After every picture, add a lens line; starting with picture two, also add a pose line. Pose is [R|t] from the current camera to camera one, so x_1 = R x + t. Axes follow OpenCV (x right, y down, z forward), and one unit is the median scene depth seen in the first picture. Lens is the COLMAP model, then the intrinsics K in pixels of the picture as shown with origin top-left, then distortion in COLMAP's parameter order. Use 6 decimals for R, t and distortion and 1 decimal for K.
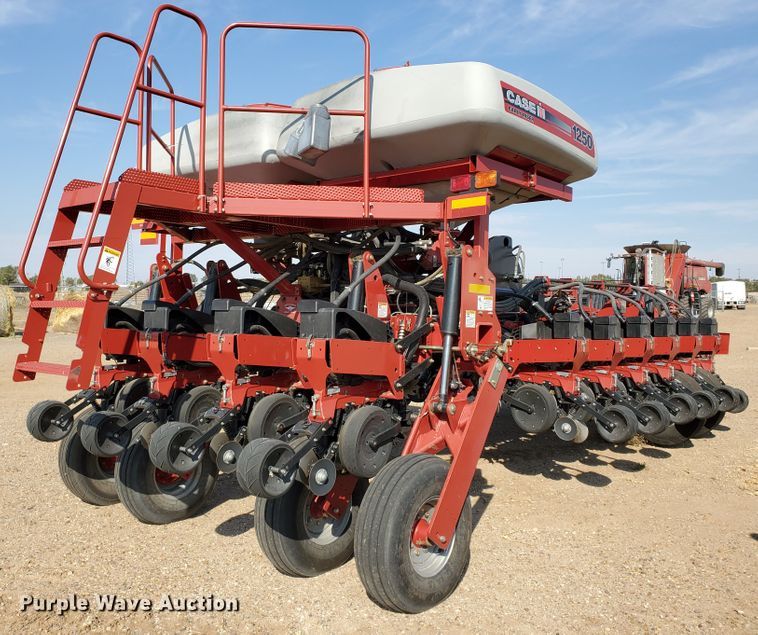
lens RADIAL K [[685.9, 0, 357.4], [0, 685.9, 307.3], [0, 0, 1]] dist [0.189751, -0.524614]
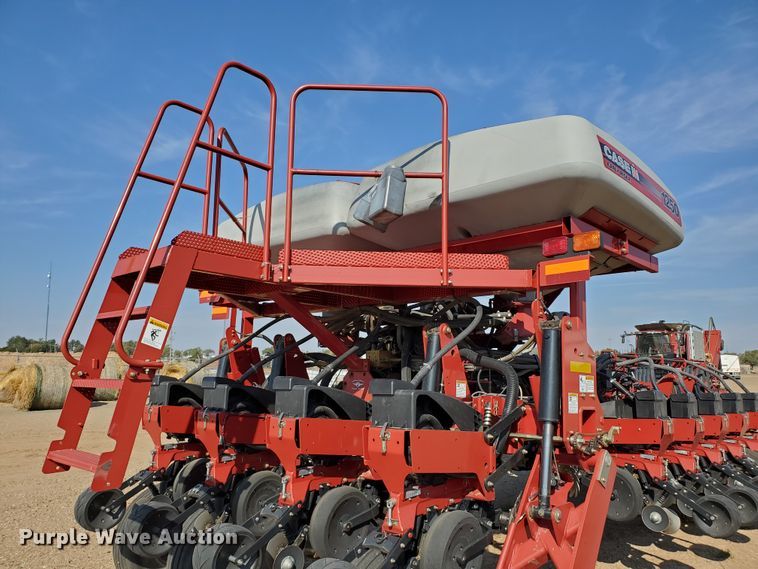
lens RADIAL K [[594.2, 0, 379.3], [0, 594.2, 287.6], [0, 0, 1]] dist [0.024340, -0.007975]
pose [[0.998498, -0.003107, -0.054701, -0.027764], [-0.004999, 0.989060, -0.147427, -0.012028], [0.054561, 0.147479, 0.987559, 0.206939]]
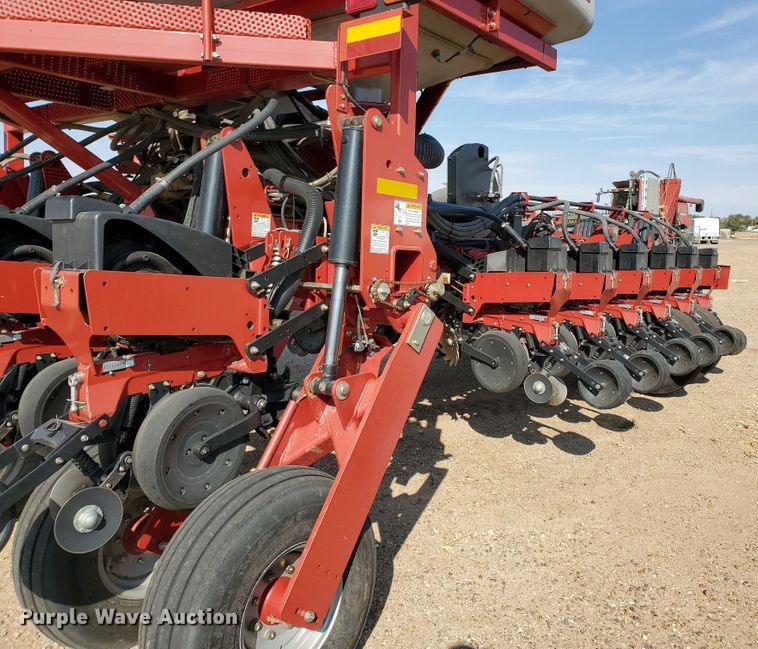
lens RADIAL K [[703.5, 0, 405.6], [0, 703.5, 309.3], [0, 0, 1]] dist [0.212085, -0.688442]
pose [[0.996291, 0.004367, 0.085942, 0.114746], [-0.013151, 0.994707, 0.101910, 0.012780], [-0.085042, -0.102662, 0.991074, 0.329486]]
